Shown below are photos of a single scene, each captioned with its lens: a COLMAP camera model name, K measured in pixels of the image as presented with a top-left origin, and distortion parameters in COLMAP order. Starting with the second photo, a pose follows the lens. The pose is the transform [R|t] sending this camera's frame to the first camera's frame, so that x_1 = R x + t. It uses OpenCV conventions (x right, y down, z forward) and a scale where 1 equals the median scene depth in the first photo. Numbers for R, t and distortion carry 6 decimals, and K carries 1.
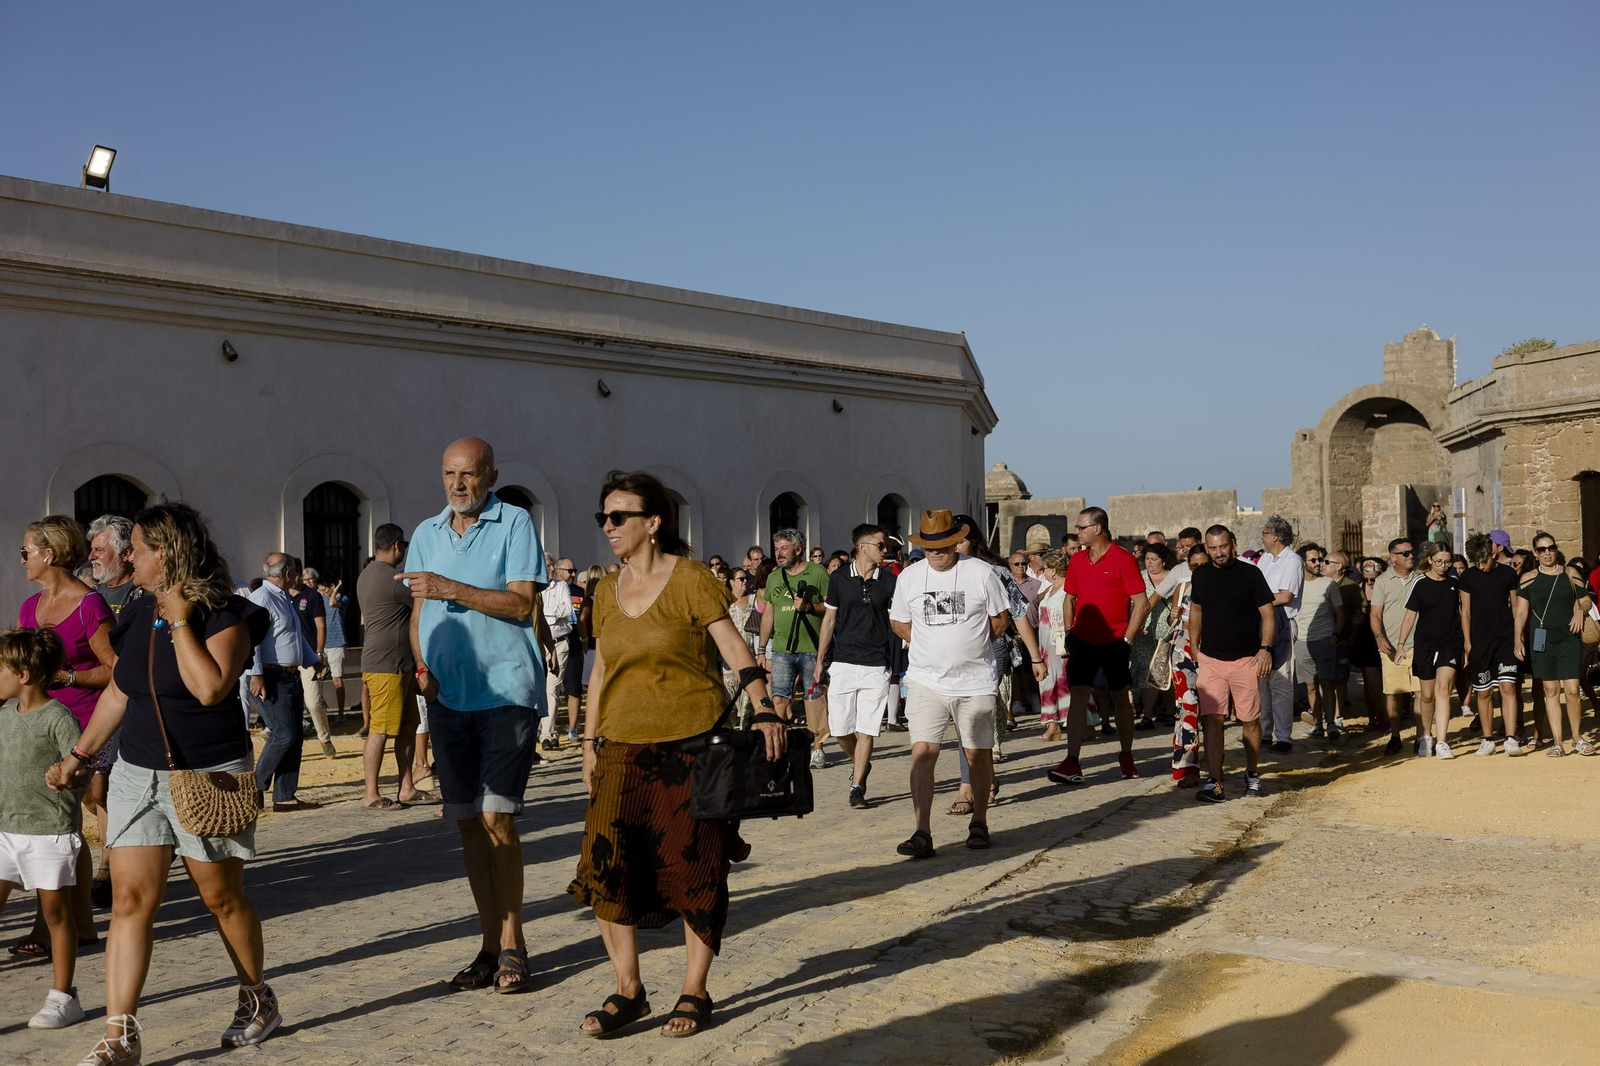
lens RADIAL K [[2237.1, 0, 800.0], [0, 2237.1, 533.0], [0, 0, 1]] dist [0.005676, 0.028530]
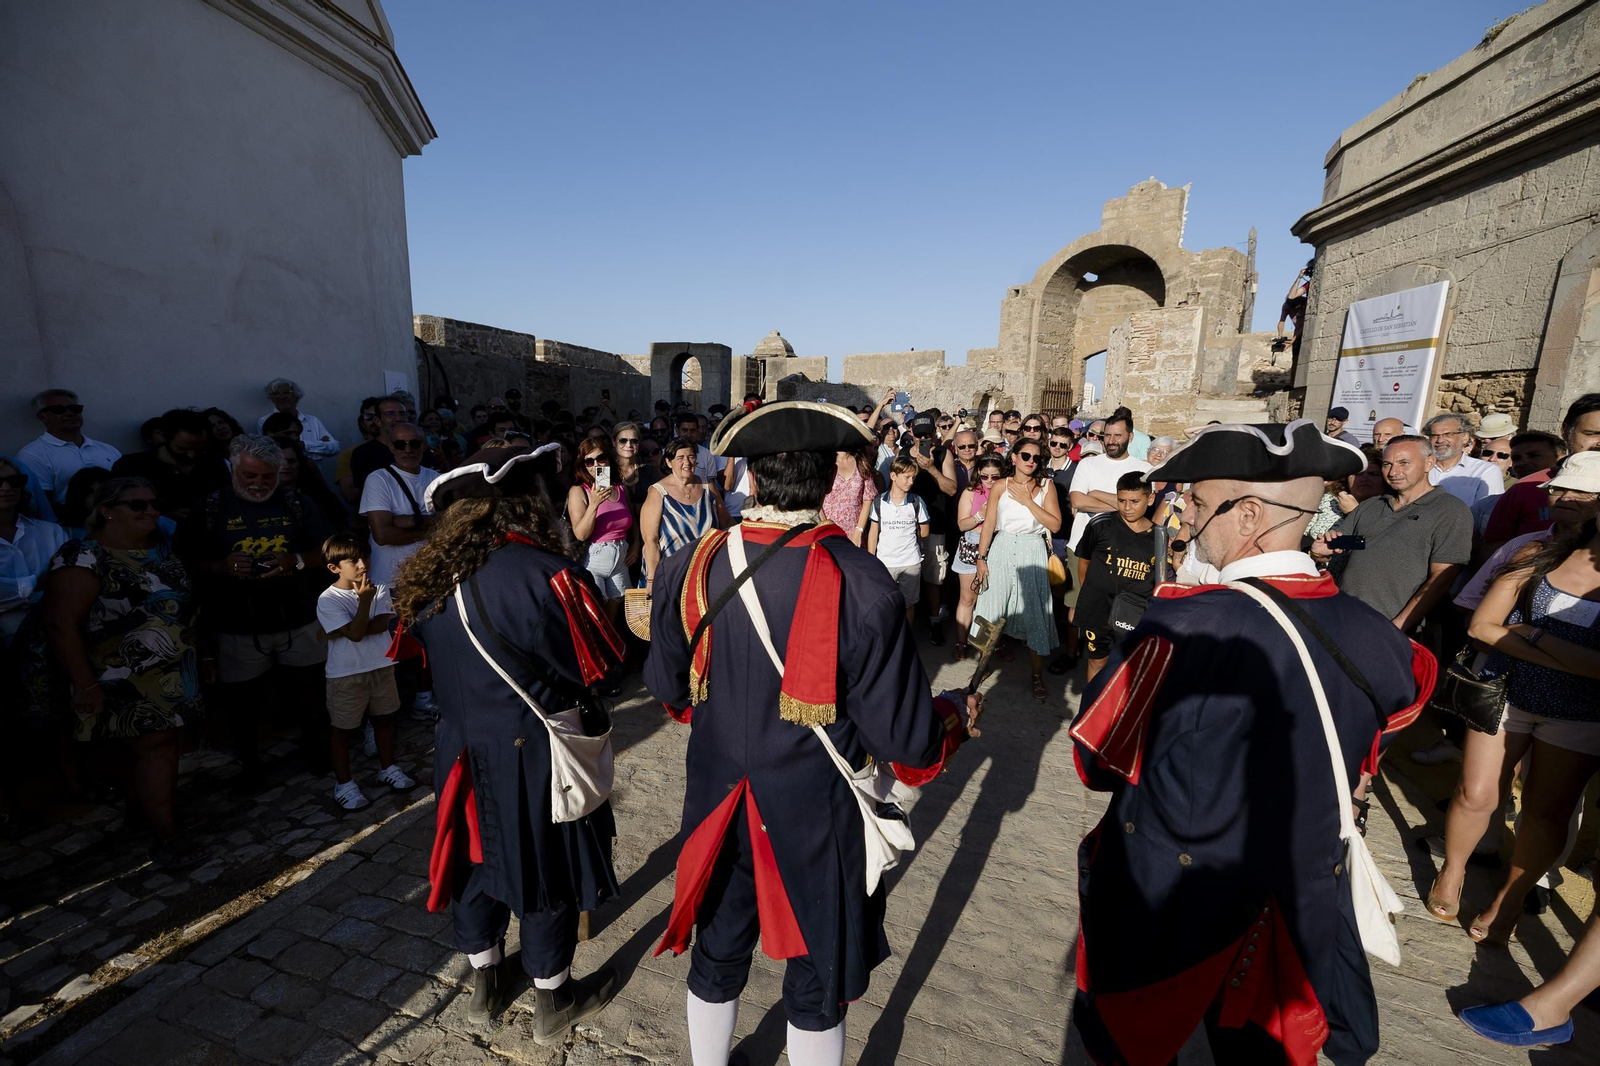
lens RADIAL K [[678.5, 0, 800.0], [0, 678.5, 533.0], [0, 0, 1]] dist [0.000398, 0.000312]
pose [[0.998839, 0.048167, -0.000546, 0.132967], [-0.047074, 0.978452, 0.201038, 0.006713], [0.010217, -0.200779, 0.979583, 0.677606]]
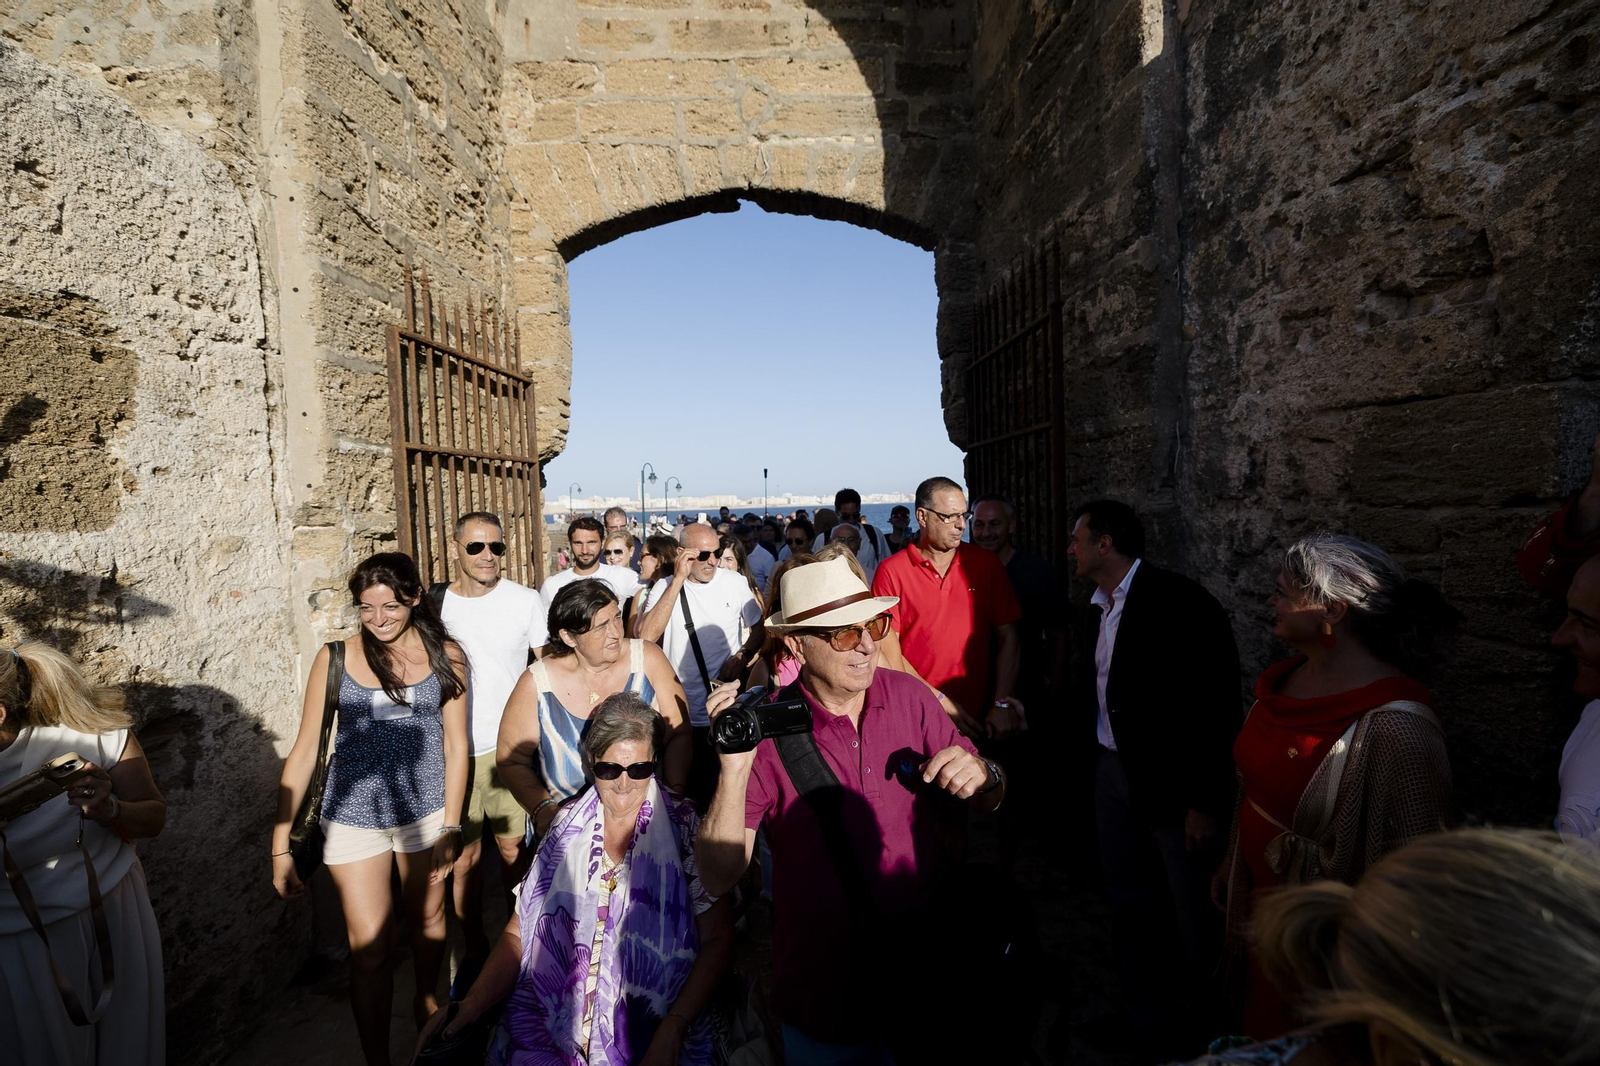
lens RADIAL K [[678.5, 0, 800.0], [0, 678.5, 533.0], [0, 0, 1]] dist [0.000398, 0.000312]
pose [[0.629670, -0.033568, 0.776138, 0.221840], [0.004170, 0.999198, 0.039831, 0.013243], [-0.776852, -0.021844, 0.629304, 0.946165]]
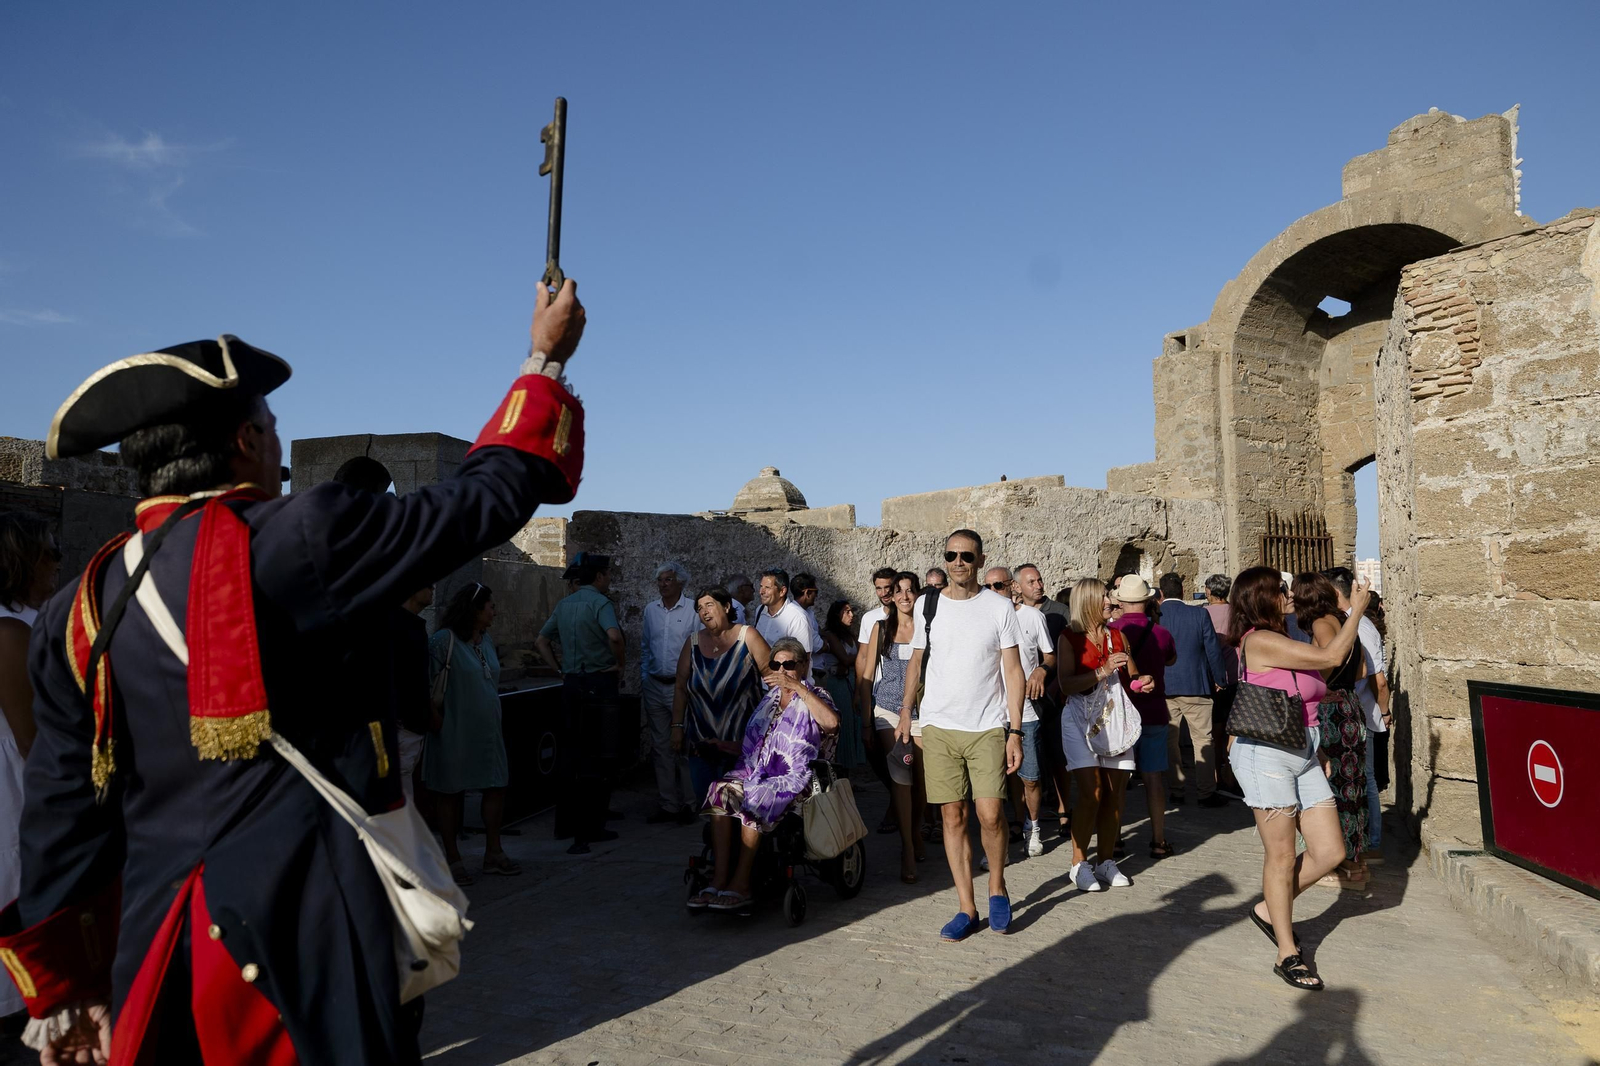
lens RADIAL K [[1117.6, 0, 800.0], [0, 1117.6, 533.0], [0, 0, 1]] dist [-0.003669, -0.001443]
pose [[0.993232, 0.007323, -0.115917, 0.171556], [-0.013969, 0.998298, -0.056627, 0.014258], [0.115305, 0.057863, 0.991643, 0.751225]]
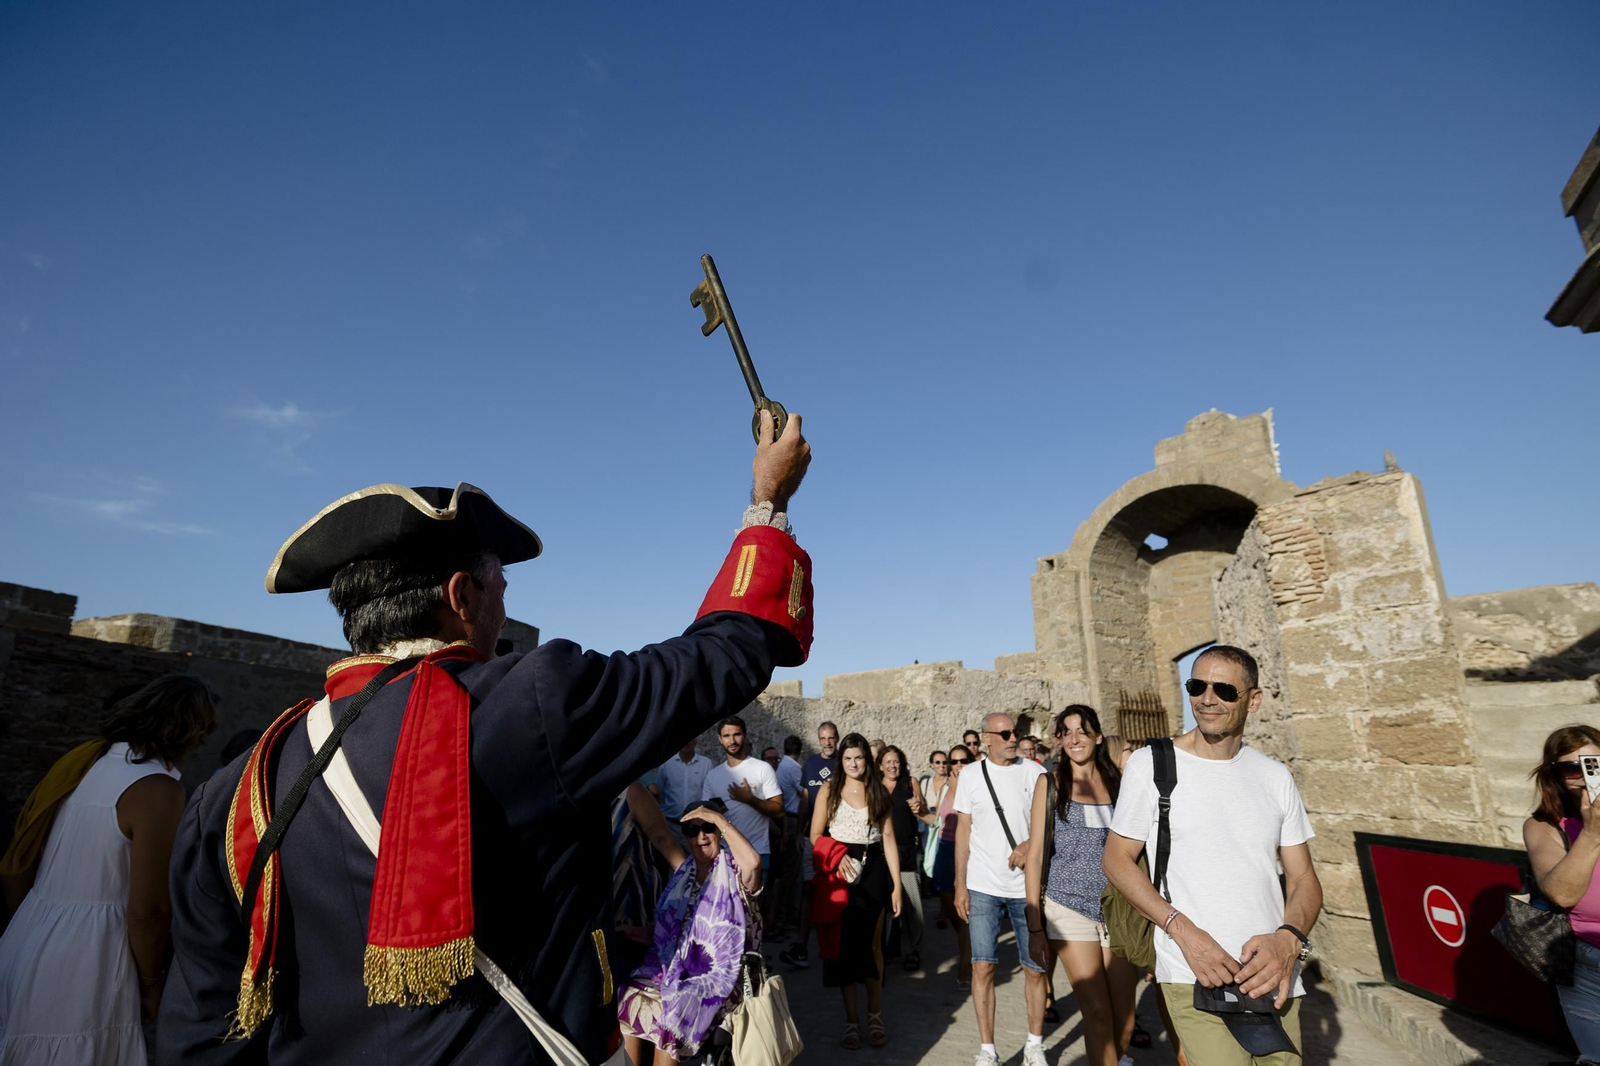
lens RADIAL K [[809.3, 0, 800.0], [0, 809.3, 533.0], [0, 0, 1]] dist [-0.006617, -0.000963]
pose [[0.998601, 0.010580, -0.051815, 0.162858], [-0.023734, 0.965233, -0.260310, 0.013731], [0.047259, 0.261176, 0.964134, 0.760169]]
